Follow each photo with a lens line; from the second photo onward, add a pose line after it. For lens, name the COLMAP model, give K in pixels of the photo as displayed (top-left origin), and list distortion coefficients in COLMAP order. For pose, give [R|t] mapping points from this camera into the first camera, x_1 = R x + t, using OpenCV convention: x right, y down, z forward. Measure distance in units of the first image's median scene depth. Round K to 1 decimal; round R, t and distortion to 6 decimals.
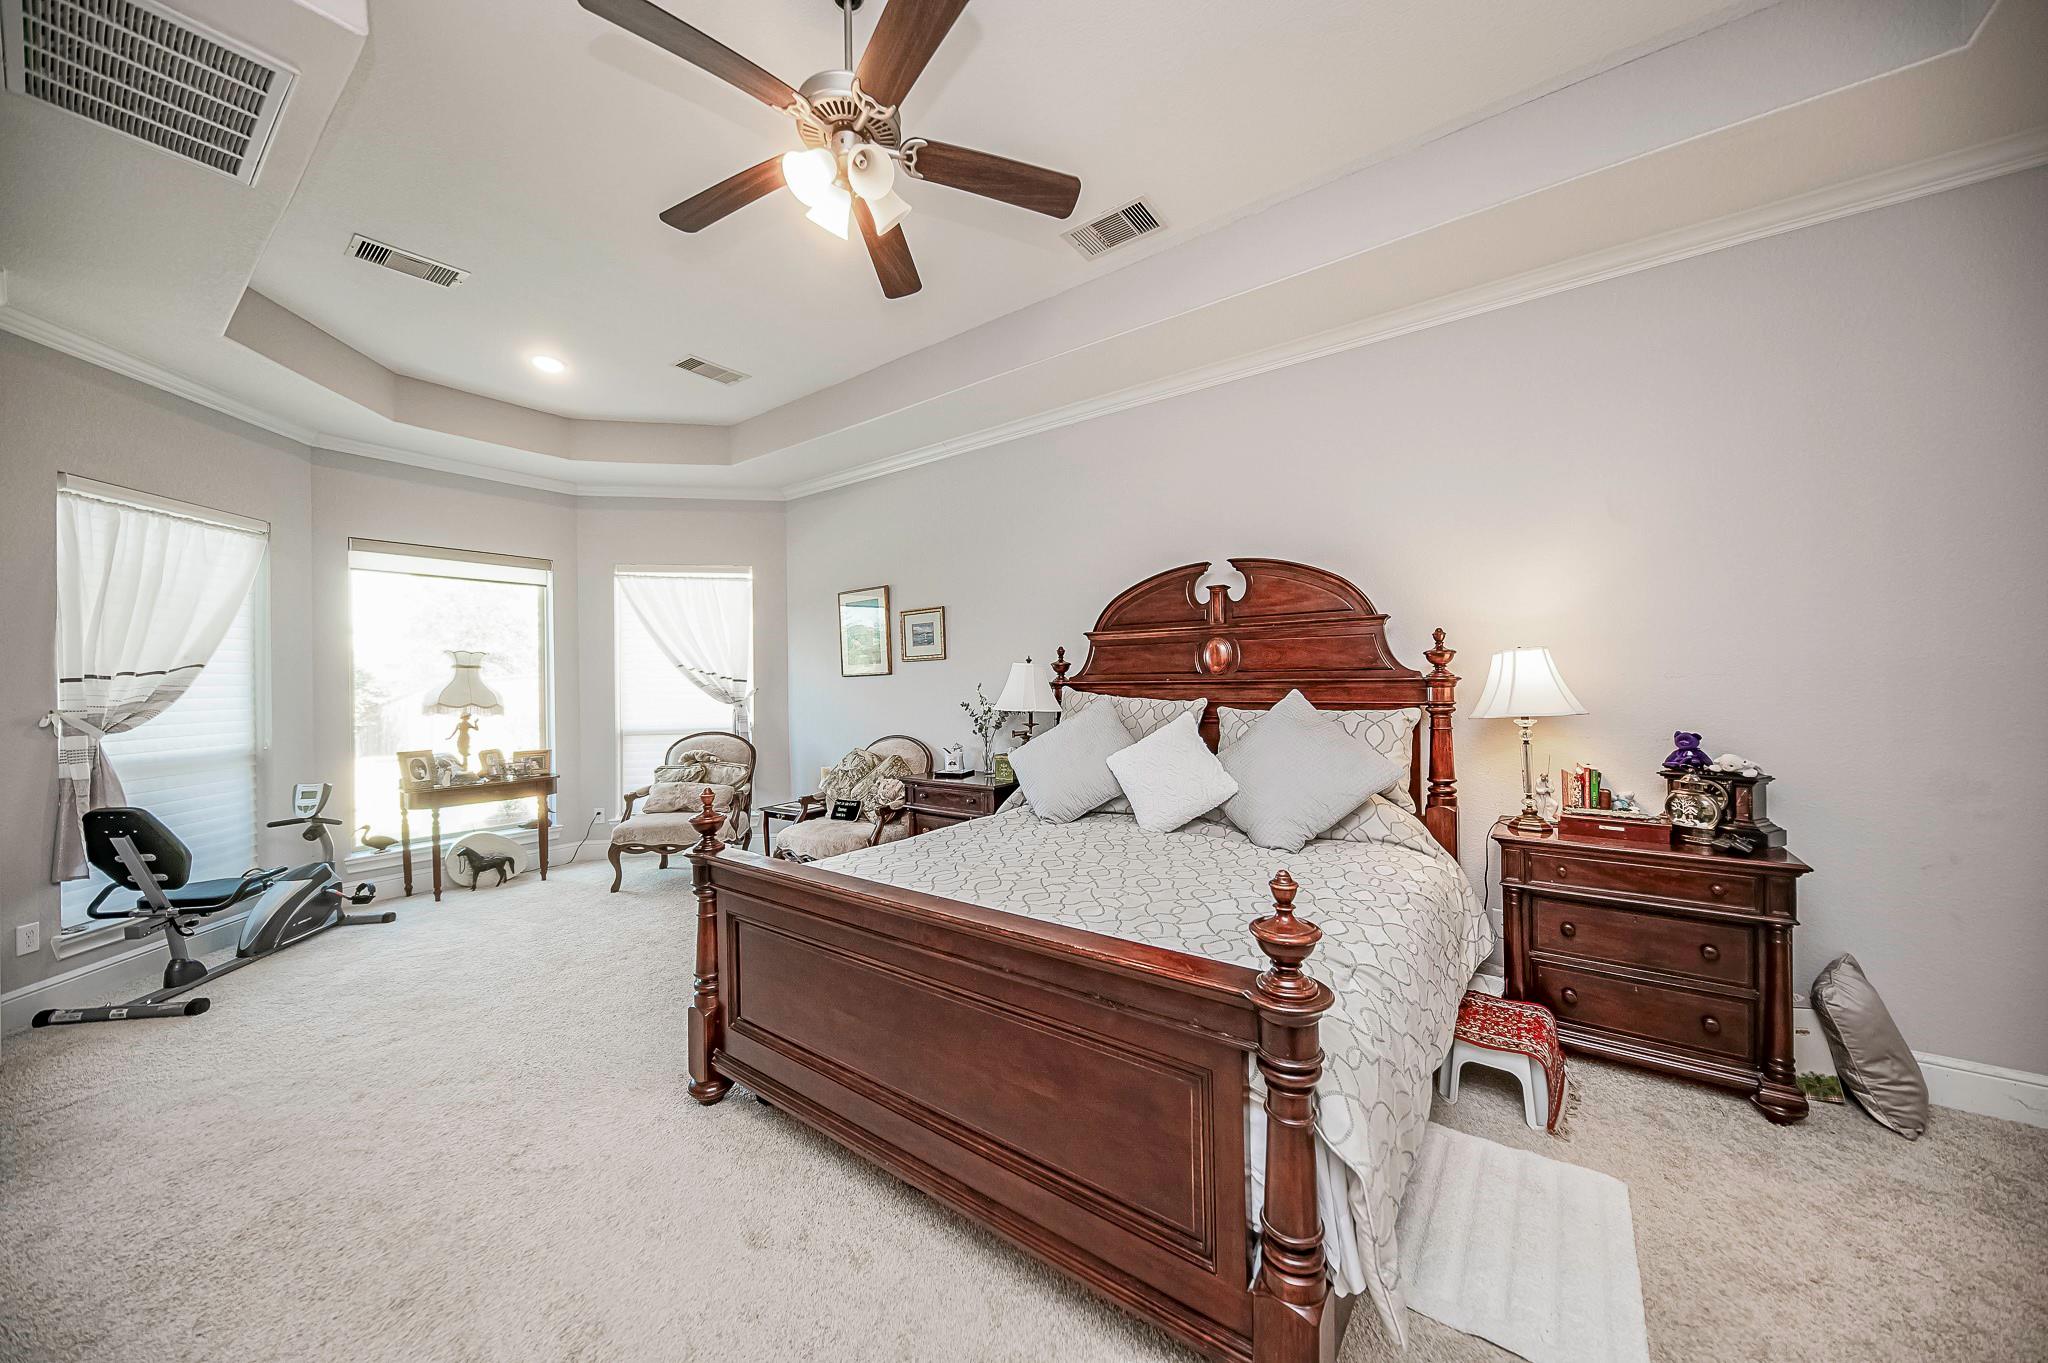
lens RADIAL K [[715.6, 0, 1056.1], [0, 715.6, 686.0], [0, 0, 1]] dist [-0.025275, -0.000071]
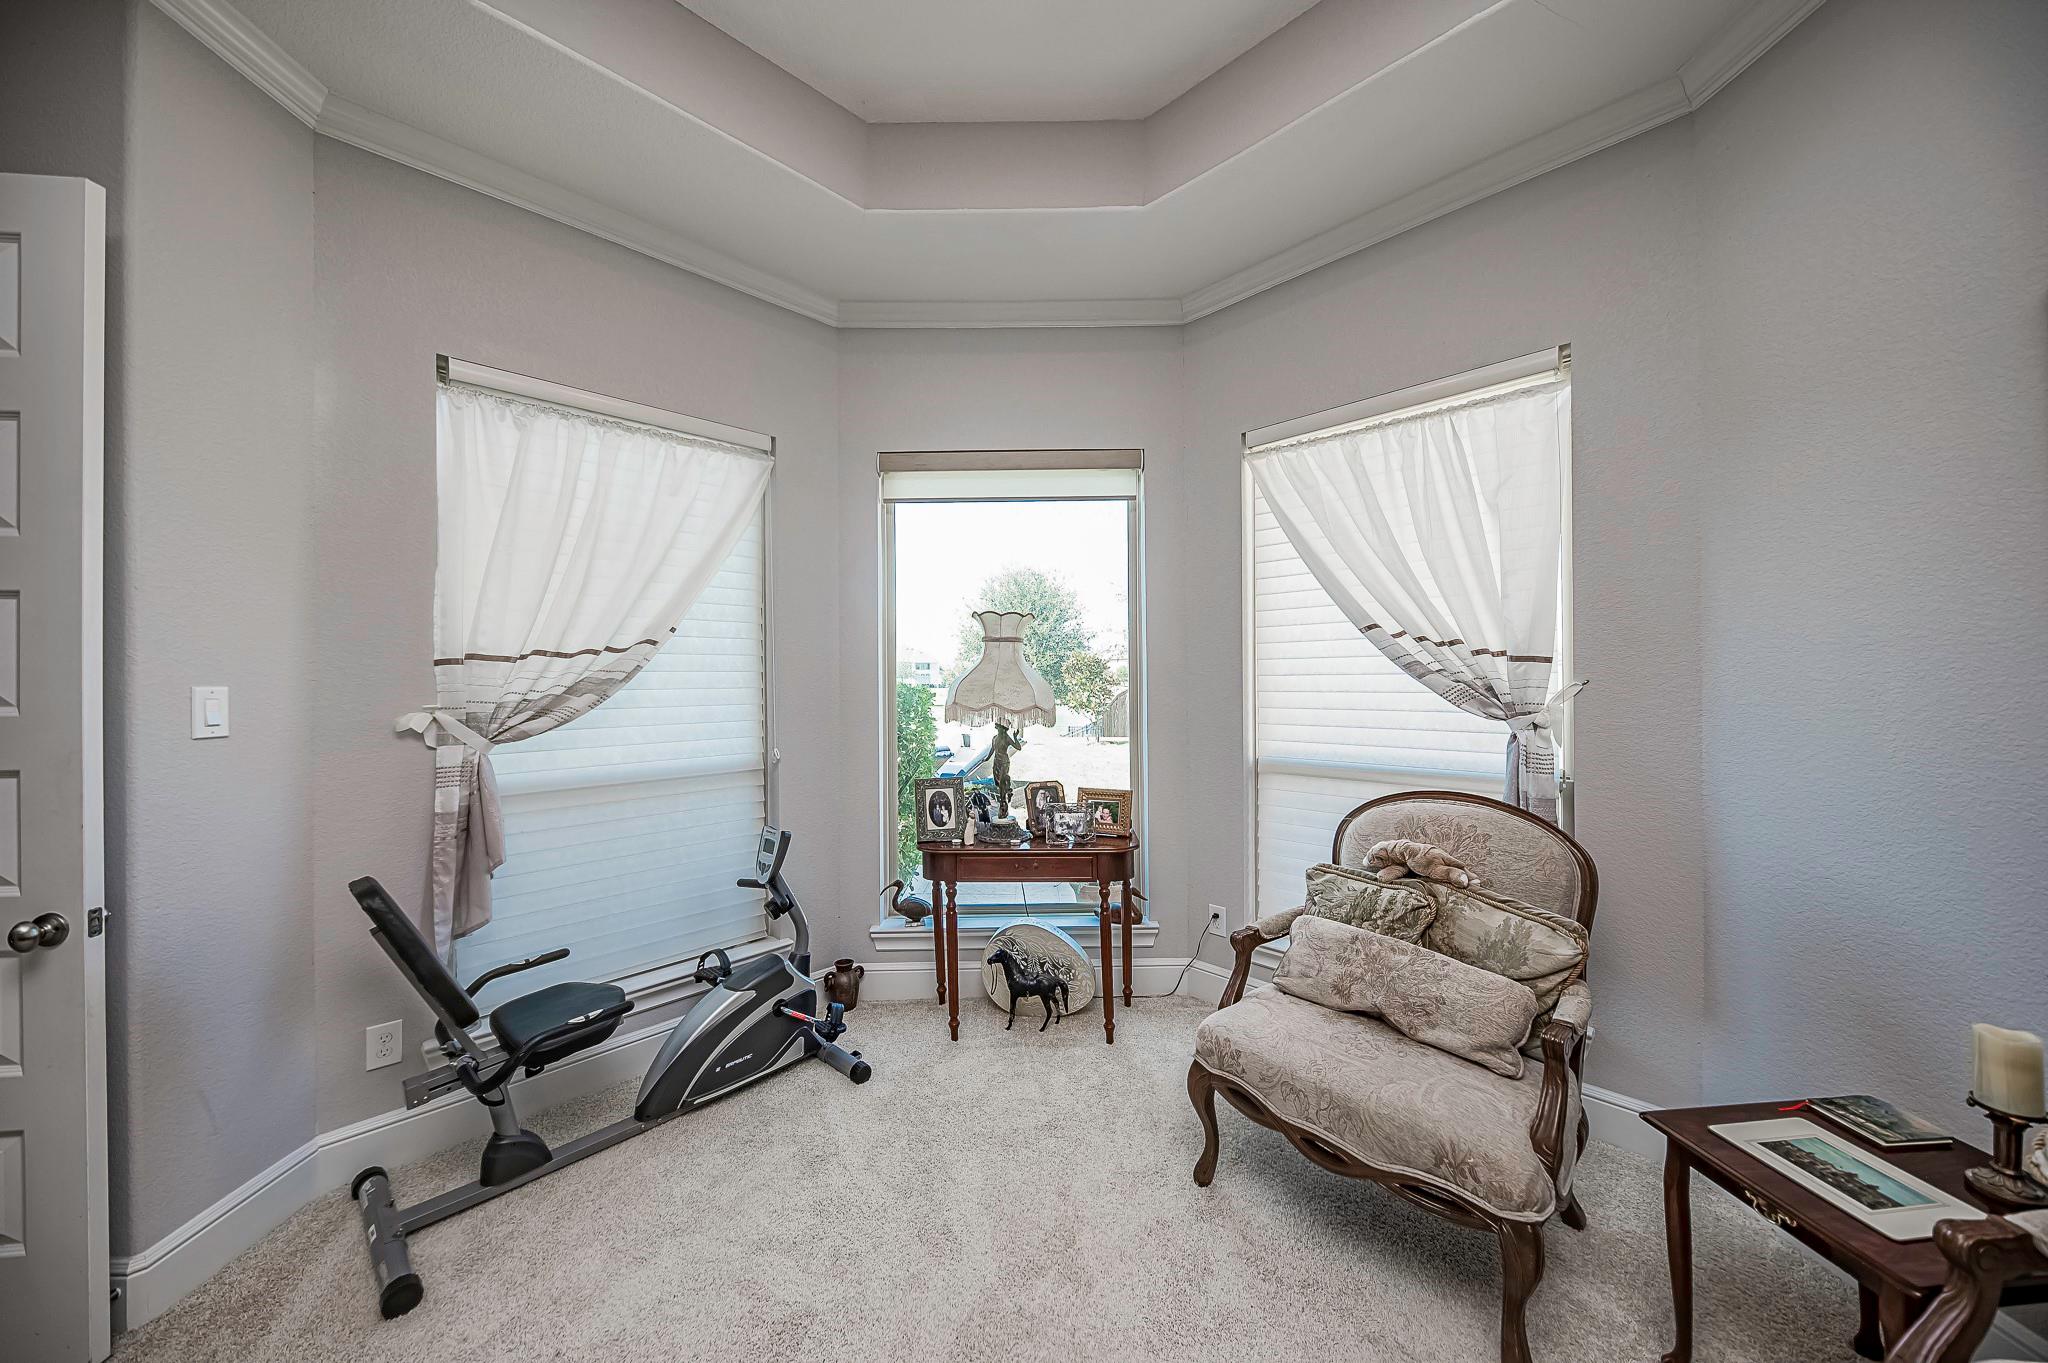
lens RADIAL K [[709.3, 0, 1024.0], [0, 709.3, 681.5], [0, 0, 1]] dist [0.008315, -0.007589]
pose [[0.580365, 0.009105, -0.814305, -0.337922], [-0.002058, 0.999951, 0.009714, 0.001166], [0.814354, -0.003962, 0.580355, 0.652025]]
